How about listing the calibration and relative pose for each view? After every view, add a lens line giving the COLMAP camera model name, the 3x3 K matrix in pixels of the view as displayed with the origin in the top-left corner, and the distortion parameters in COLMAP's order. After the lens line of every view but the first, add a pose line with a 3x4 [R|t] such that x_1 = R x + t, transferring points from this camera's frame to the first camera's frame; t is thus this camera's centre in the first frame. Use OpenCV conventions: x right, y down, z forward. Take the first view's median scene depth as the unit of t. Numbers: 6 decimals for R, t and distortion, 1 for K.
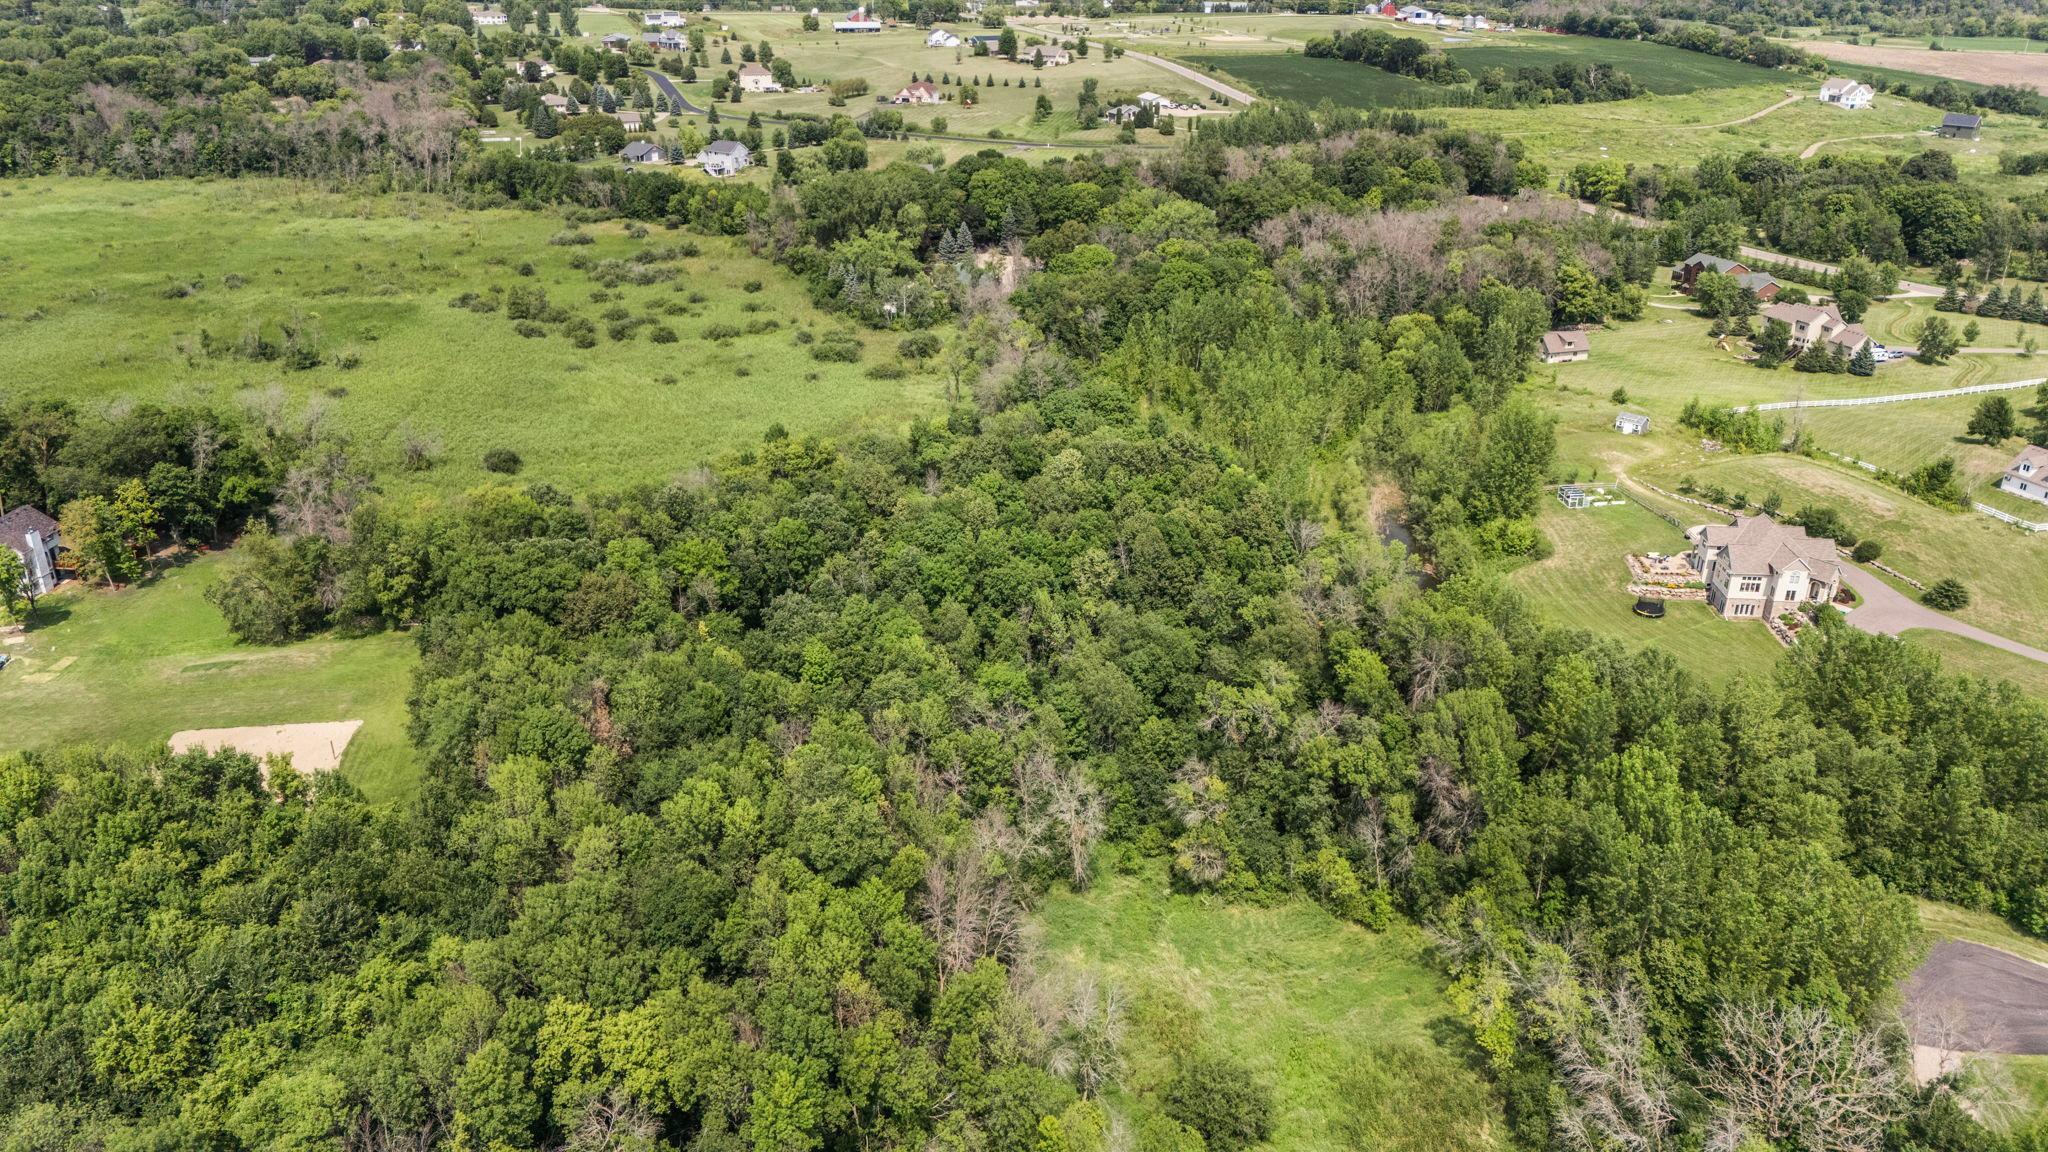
lens RADIAL K [[1521.2, 0, 1020.3], [0, 1521.2, 573.6], [0, 0, 1]] dist [0.072763, -0.067306]
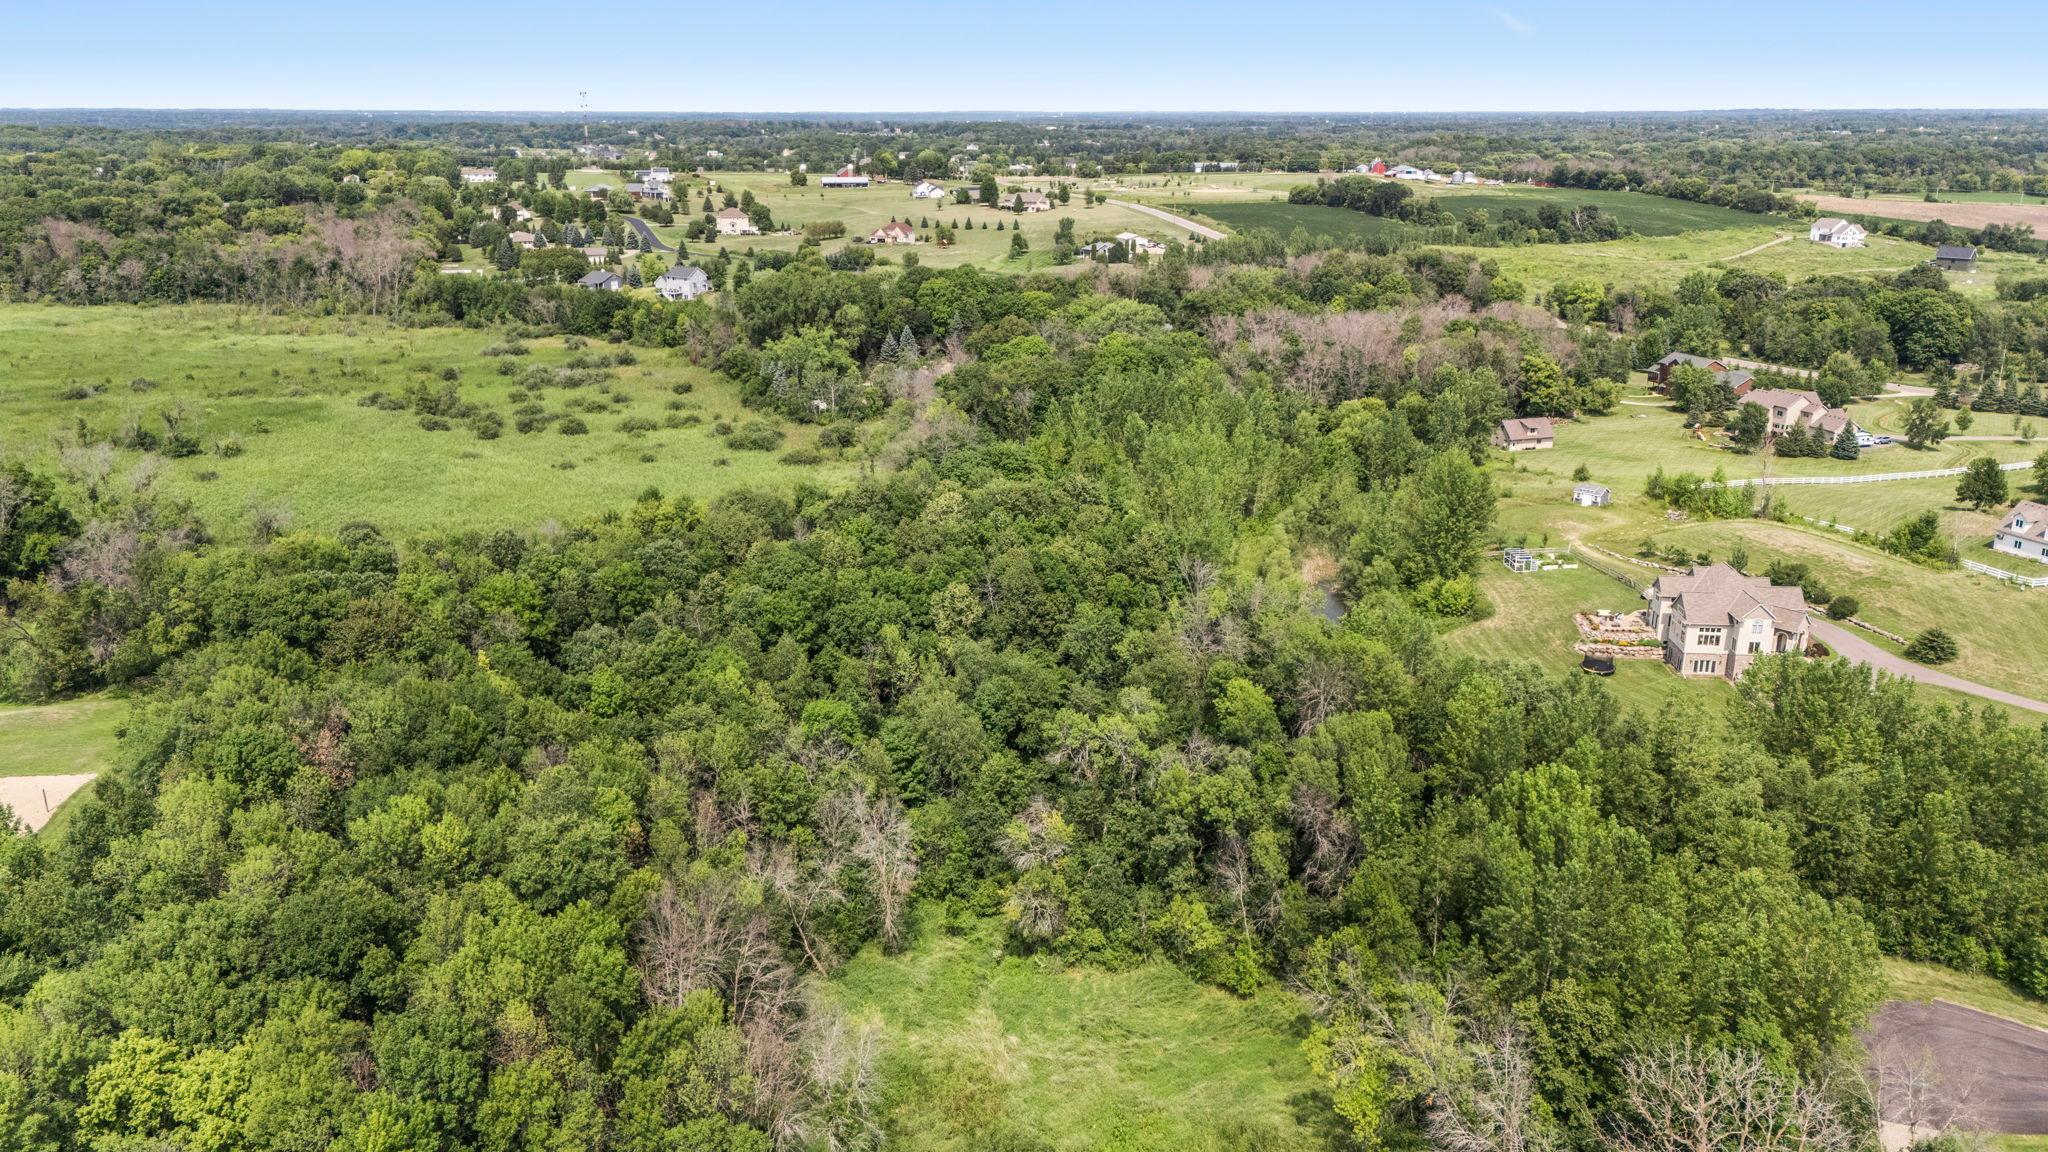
lens RADIAL K [[1545.9, 0, 1021.7], [0, 1545.9, 569.5], [0, 0, 1]] dist [0.078393, -0.077966]
pose [[0.999945, -0.000573, -0.010447, 0.058486], [-0.000683, 0.992792, -0.119846, 0.050392], [0.010440, 0.119847, 0.992738, 0.065514]]
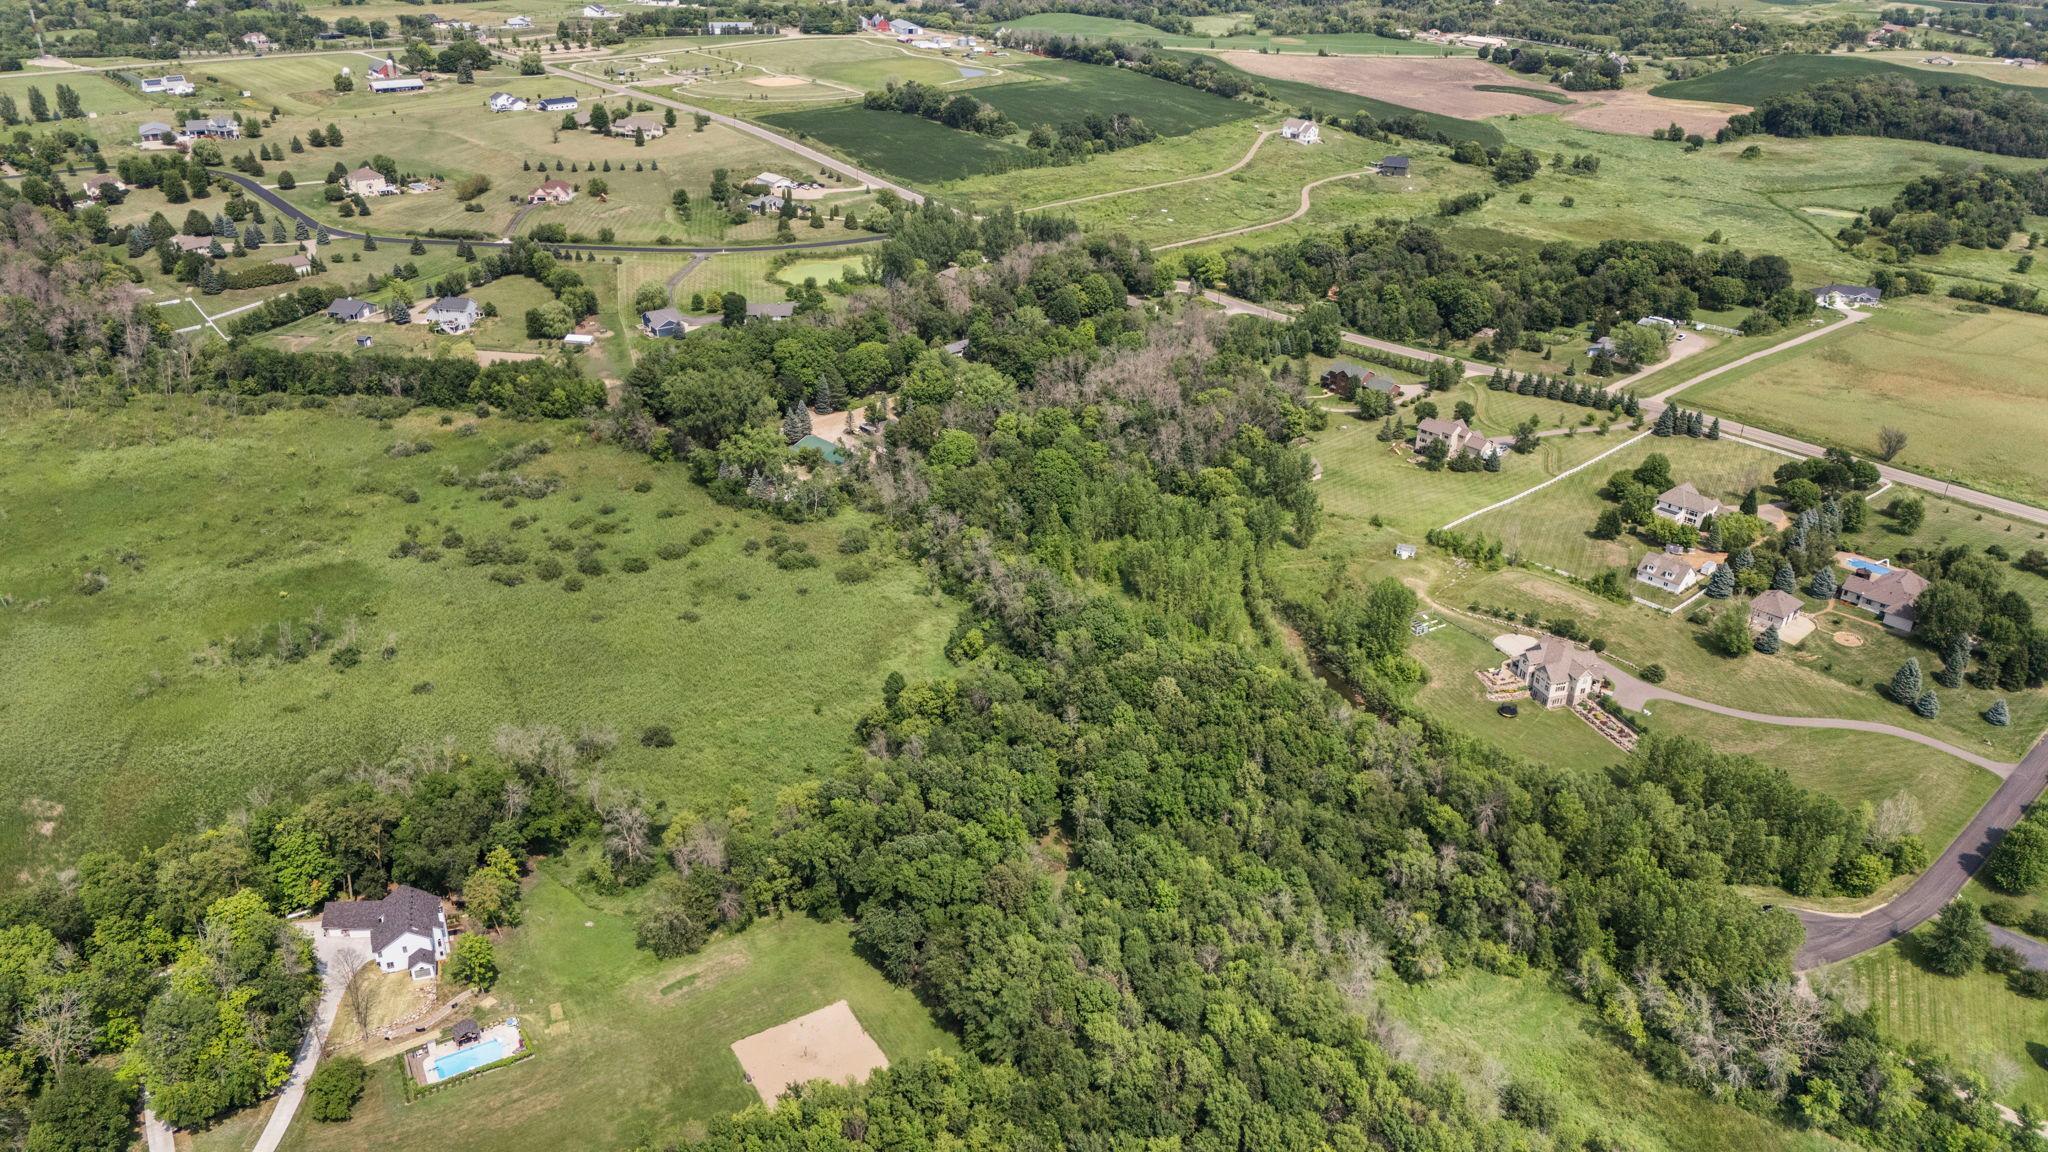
lens RADIAL K [[1521.2, 0, 1020.3], [0, 1521.2, 573.6], [0, 0, 1]] dist [0.072763, -0.067306]
pose [[0.920322, -0.172026, 0.351305, -0.410278], [0.149335, 0.984598, 0.090919, -0.231525], [-0.361535, -0.031213, 0.931836, -0.216729]]
